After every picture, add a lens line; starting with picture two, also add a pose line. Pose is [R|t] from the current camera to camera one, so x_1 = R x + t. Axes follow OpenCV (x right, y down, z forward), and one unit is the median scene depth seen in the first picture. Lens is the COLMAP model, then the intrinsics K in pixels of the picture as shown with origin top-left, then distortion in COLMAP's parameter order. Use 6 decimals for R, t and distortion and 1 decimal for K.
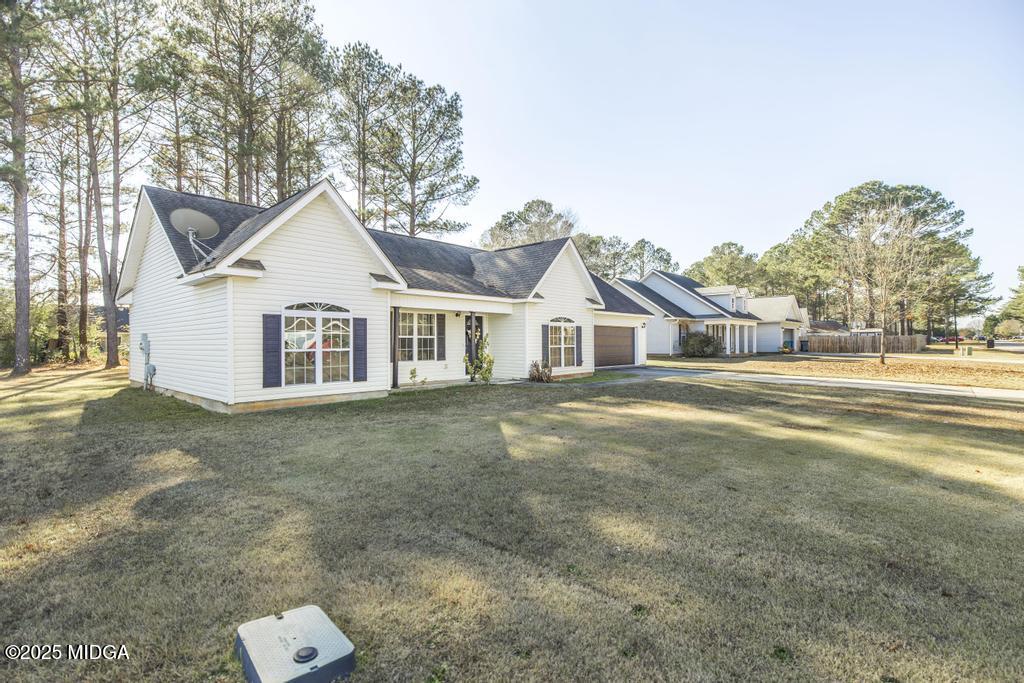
lens RADIAL K [[484.2, 0, 510.6], [0, 484.2, 338.0], [0, 0, 1]] dist [0.005165, 0.000685]
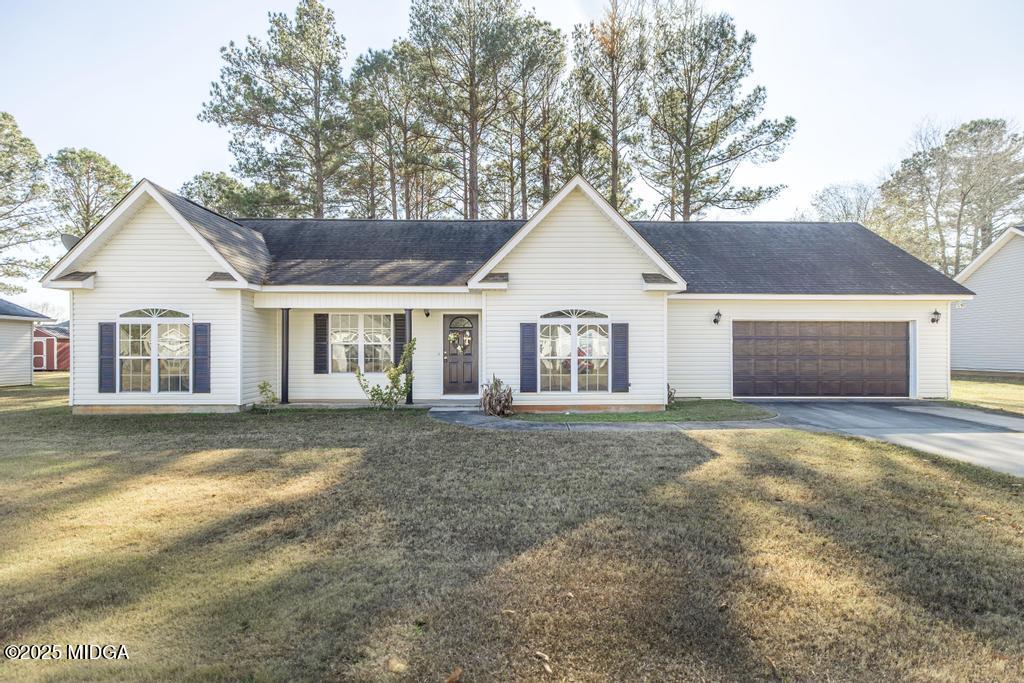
lens RADIAL K [[516.0, 0, 505.4], [0, 516.0, 350.9], [0, 0, 1]] dist [-0.000529, 0.000357]
pose [[0.690456, 0.002487, -0.723370, 0.556908], [0.003516, 0.999971, 0.006794, 0.004626], [0.723366, -0.007234, 0.690427, 0.531010]]
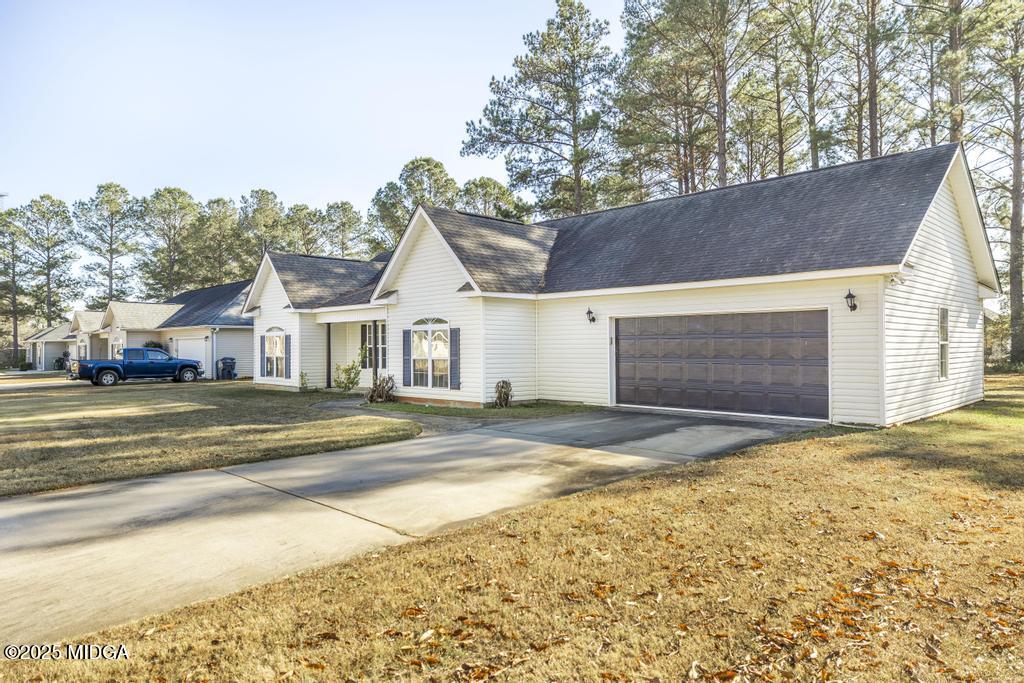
lens RADIAL K [[655.5, 0, 508.3], [0, 655.5, 345.8], [0, 0, 1]] dist [-0.004500, -0.000157]
pose [[-0.056210, -0.002383, -0.998416, 1.147019], [0.012197, 0.999921, -0.003074, 0.003701], [0.998344, -0.012350, -0.056177, 1.262959]]
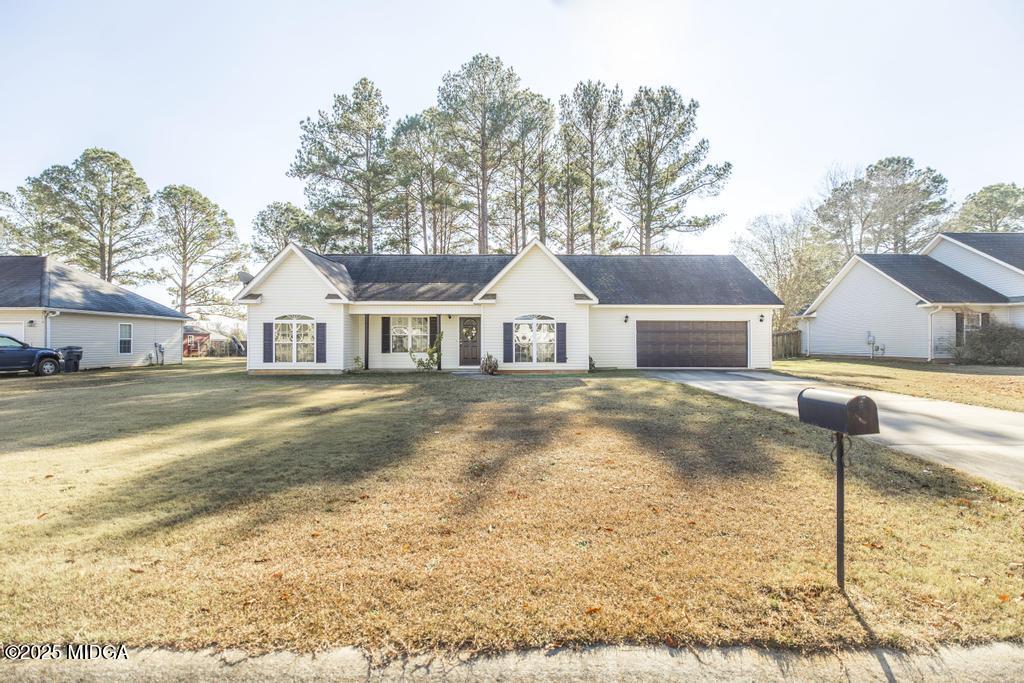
lens RADIAL K [[461.0, 0, 510.4], [0, 461.0, 340.7], [0, 0, 1]] dist [-0.002612, -0.000081]
pose [[0.676830, -0.003830, -0.736130, 0.871366], [0.003568, 0.999992, -0.001923, 0.016124], [0.736131, -0.001325, 0.676838, 0.309294]]
